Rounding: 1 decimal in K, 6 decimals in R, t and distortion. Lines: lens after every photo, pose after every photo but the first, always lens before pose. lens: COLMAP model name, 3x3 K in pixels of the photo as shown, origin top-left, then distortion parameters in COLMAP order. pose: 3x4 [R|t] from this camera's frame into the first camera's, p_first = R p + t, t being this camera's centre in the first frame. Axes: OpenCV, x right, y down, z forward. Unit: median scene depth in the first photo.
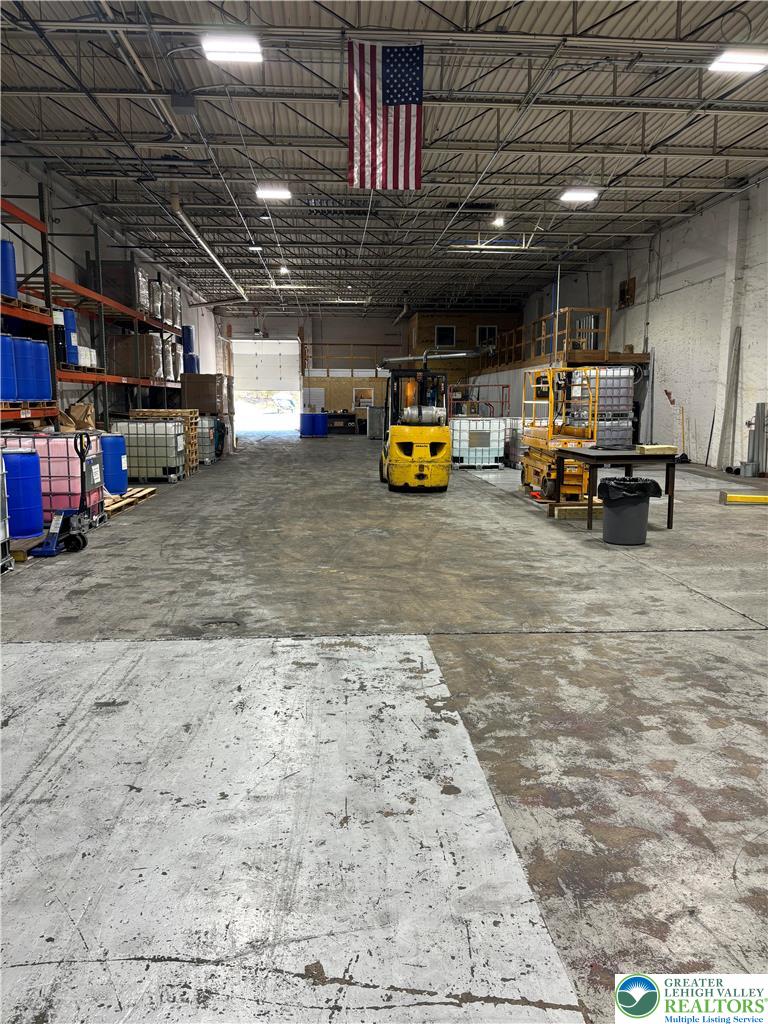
lens RADIAL K [[771.9, 0, 380.9], [0, 771.9, 517.8], [0, 0, 1]] dist [0.020179, -0.008049]
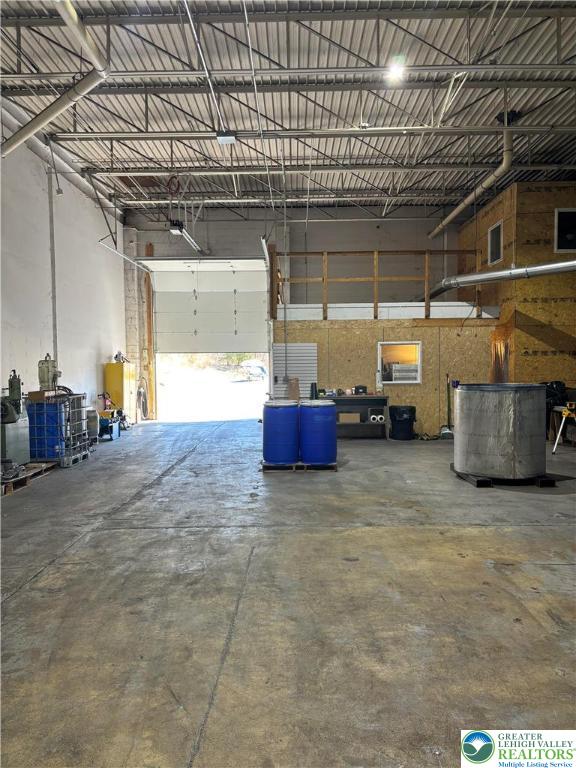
lens RADIAL K [[579.0, 0, 288.9], [0, 579.0, 383.7], [0, 0, 1]] dist [0.020179, -0.008049]
pose [[0.996530, -0.008699, -0.082781, -0.068079], [-0.001288, 0.992793, -0.119839, -0.111173], [0.083227, 0.119529, 0.989336, 0.718620]]
